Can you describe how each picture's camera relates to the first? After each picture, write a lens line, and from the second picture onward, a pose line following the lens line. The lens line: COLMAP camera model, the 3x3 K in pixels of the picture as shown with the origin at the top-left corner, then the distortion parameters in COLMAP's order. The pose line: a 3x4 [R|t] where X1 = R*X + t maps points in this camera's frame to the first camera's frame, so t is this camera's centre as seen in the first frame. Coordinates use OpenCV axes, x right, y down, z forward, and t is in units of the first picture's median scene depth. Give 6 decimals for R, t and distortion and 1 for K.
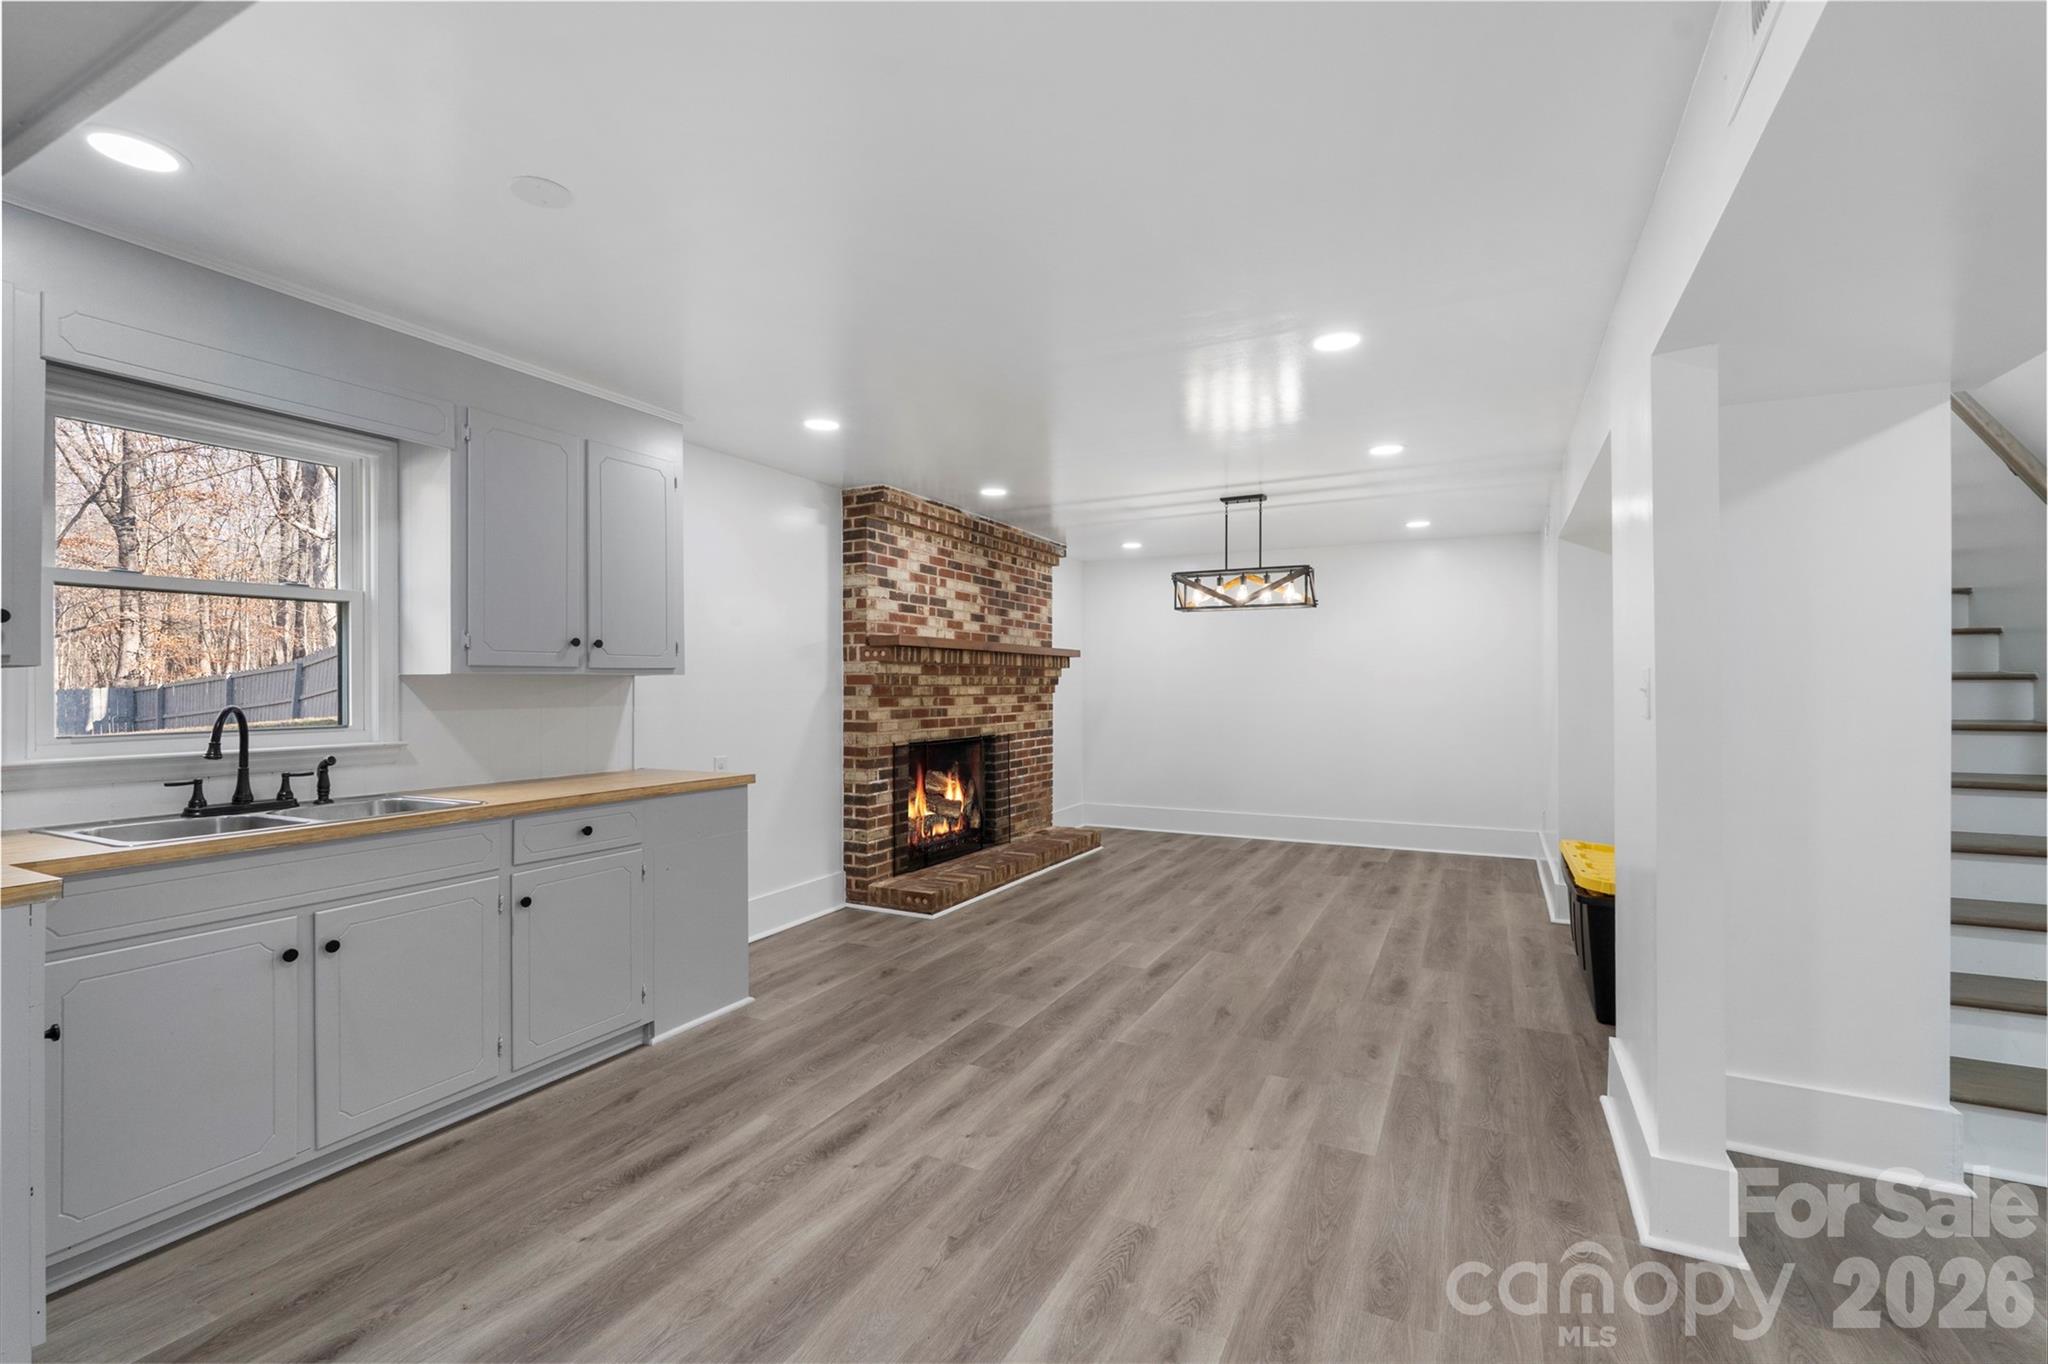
lens RADIAL K [[911.1, 0, 1019.2], [0, 911.1, 682.0], [0, 0, 1]] dist [-0.003859, -0.000031]
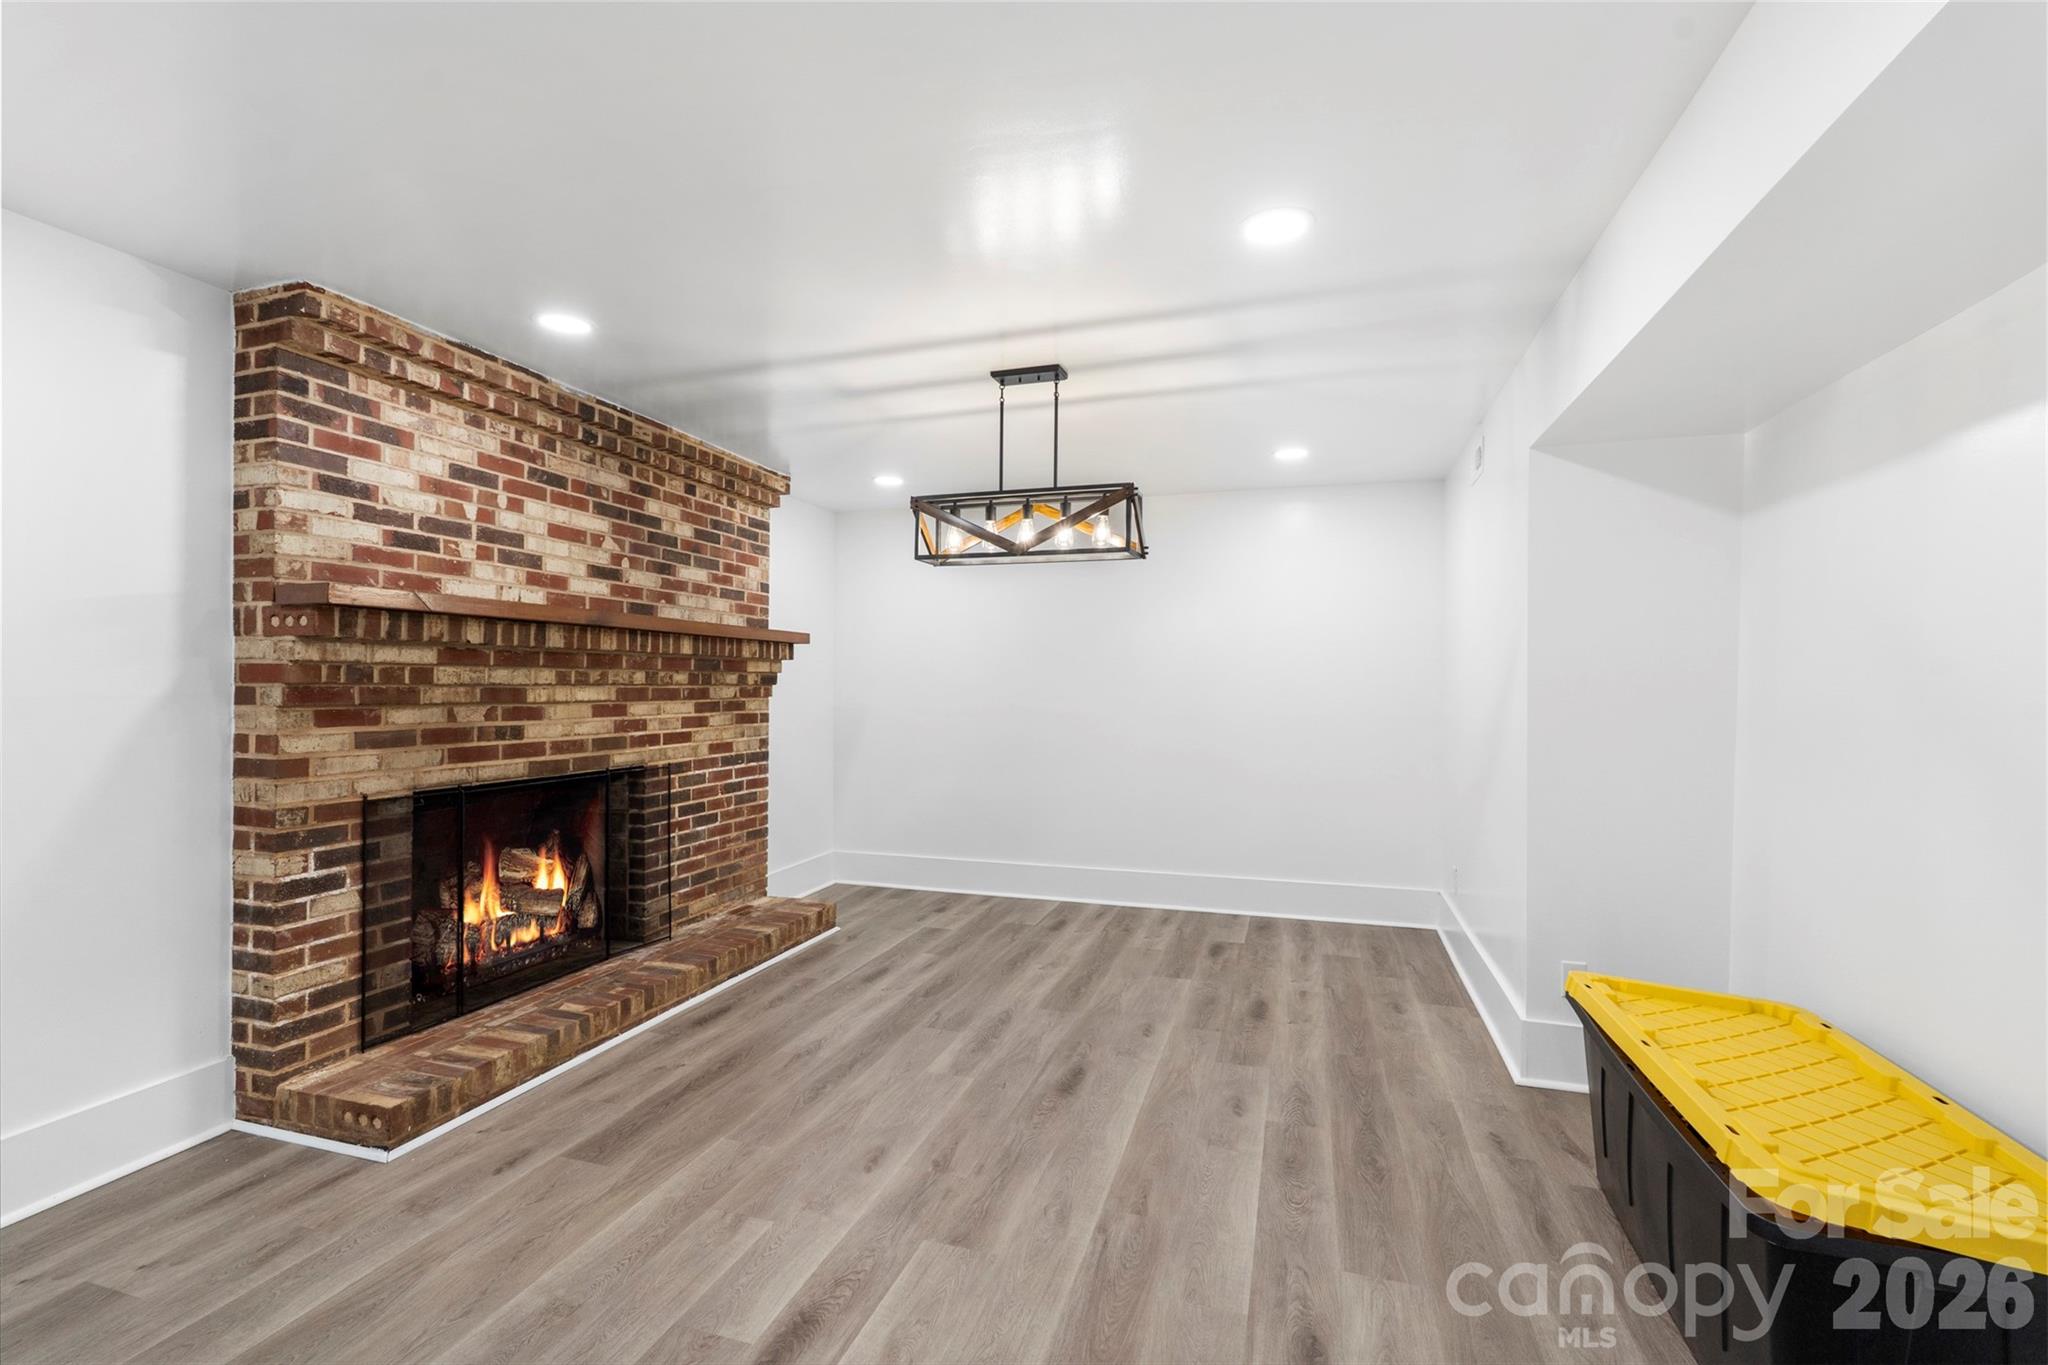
lens RADIAL K [[911.1, 0, 1022.0], [0, 911.1, 683.4], [0, 0, 1]] dist [-0.003859, -0.000031]
pose [[0.985266, 0.006346, 0.170914, 0.148407], [-0.006817, 0.999974, 0.002169, -0.000884], [-0.170896, -0.003302, 0.985284, 0.435513]]
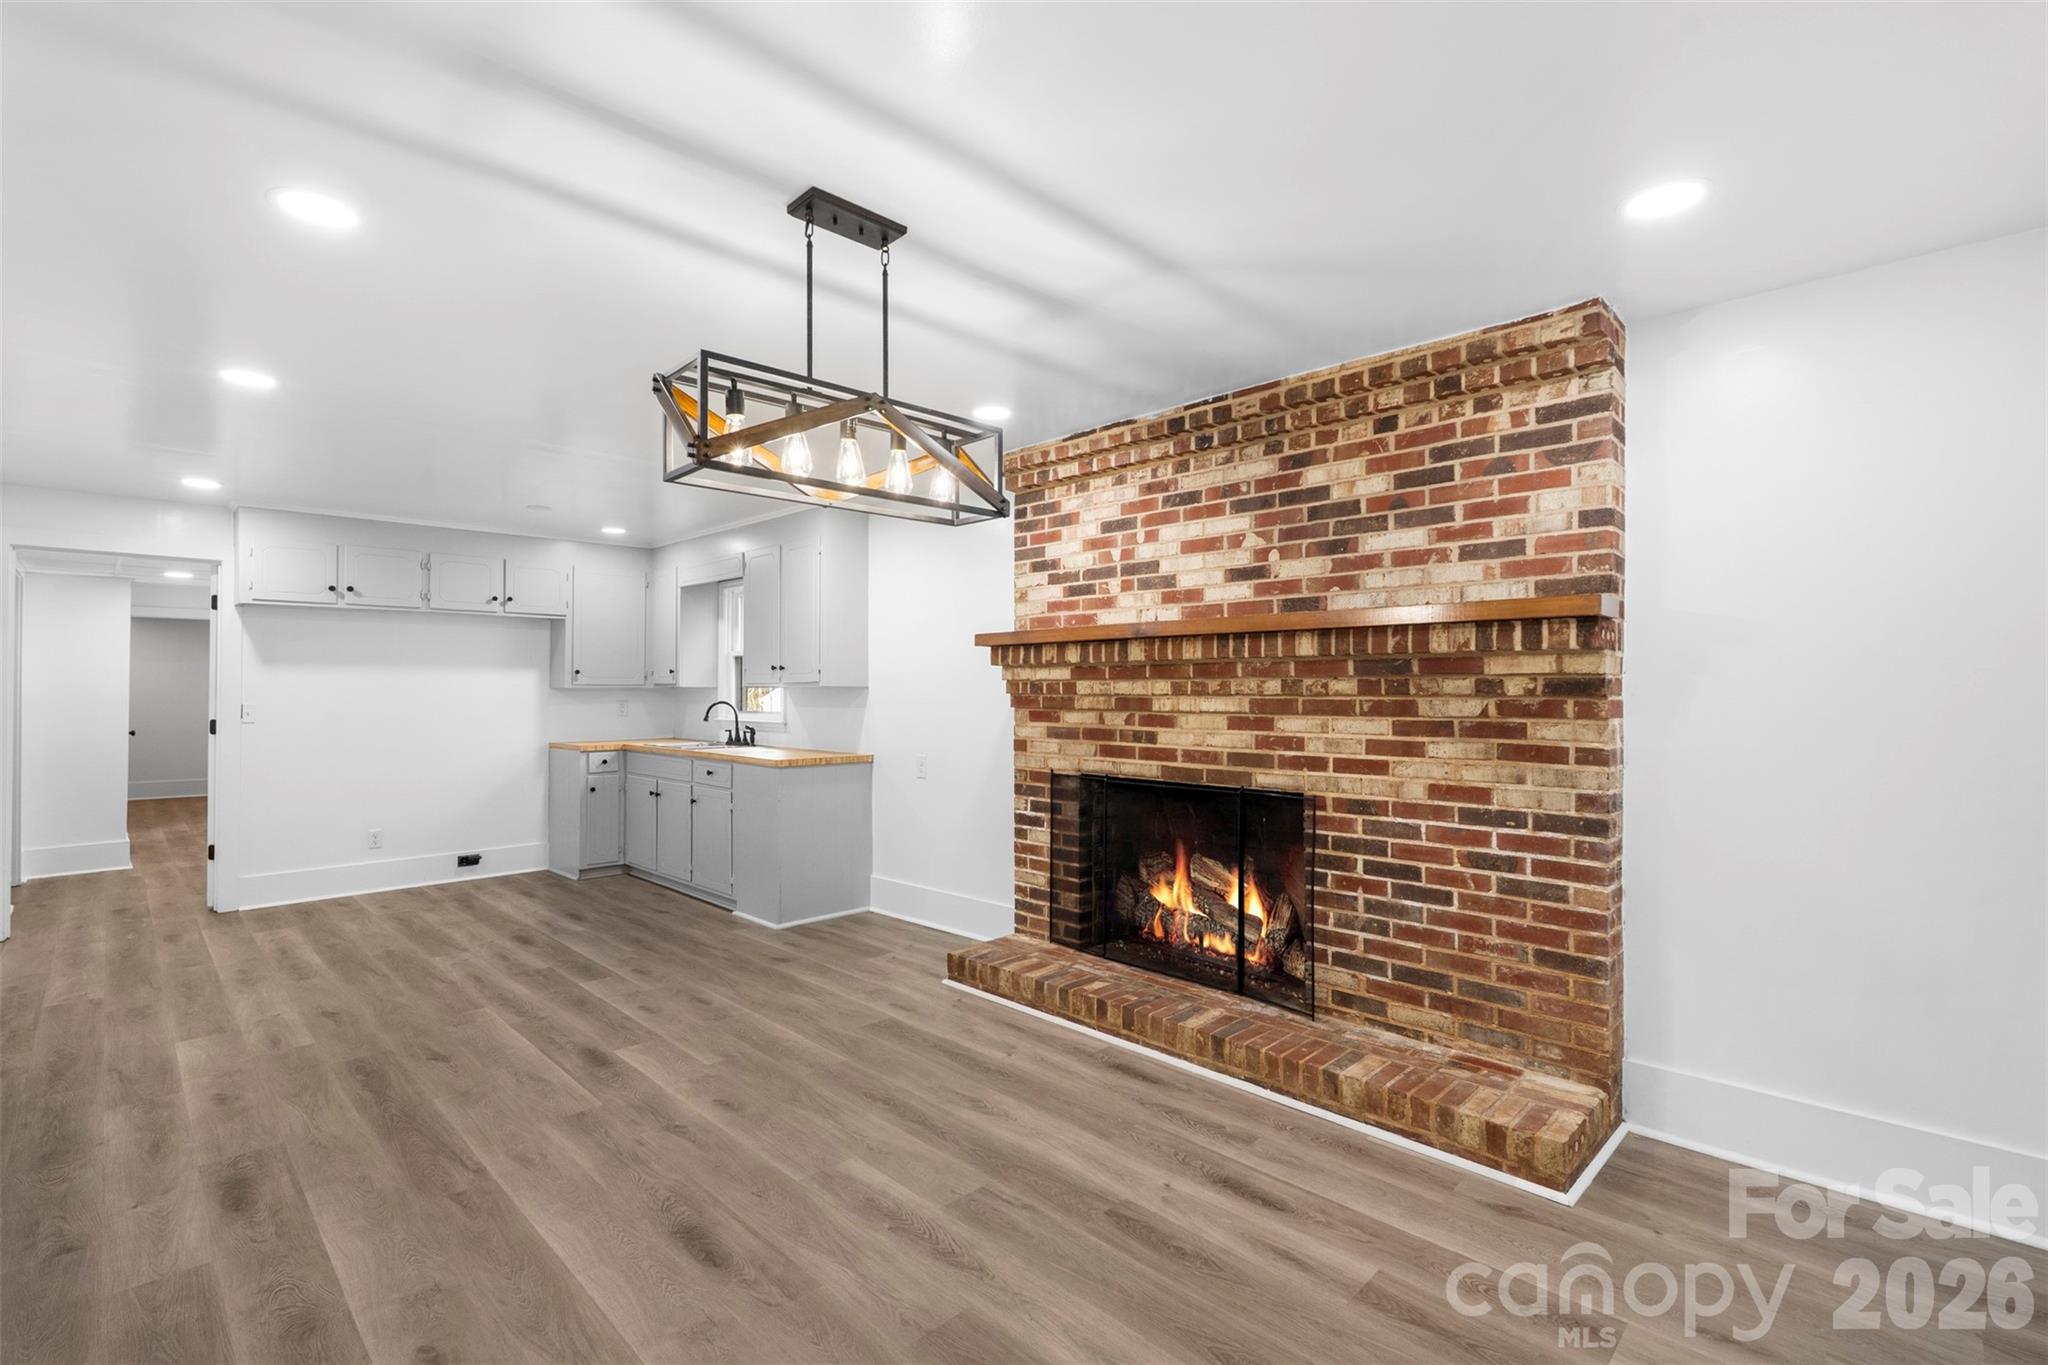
lens RADIAL K [[911.1, 0, 1040.2], [0, 911.1, 682.7], [0, 0, 1]] dist [-0.003859, -0.000031]
pose [[-0.294779, -0.007976, -0.955532, 0.623185], [0.003044, 0.999952, -0.009286, 0.000639], [0.955561, -0.005646, -0.294741, 1.255138]]
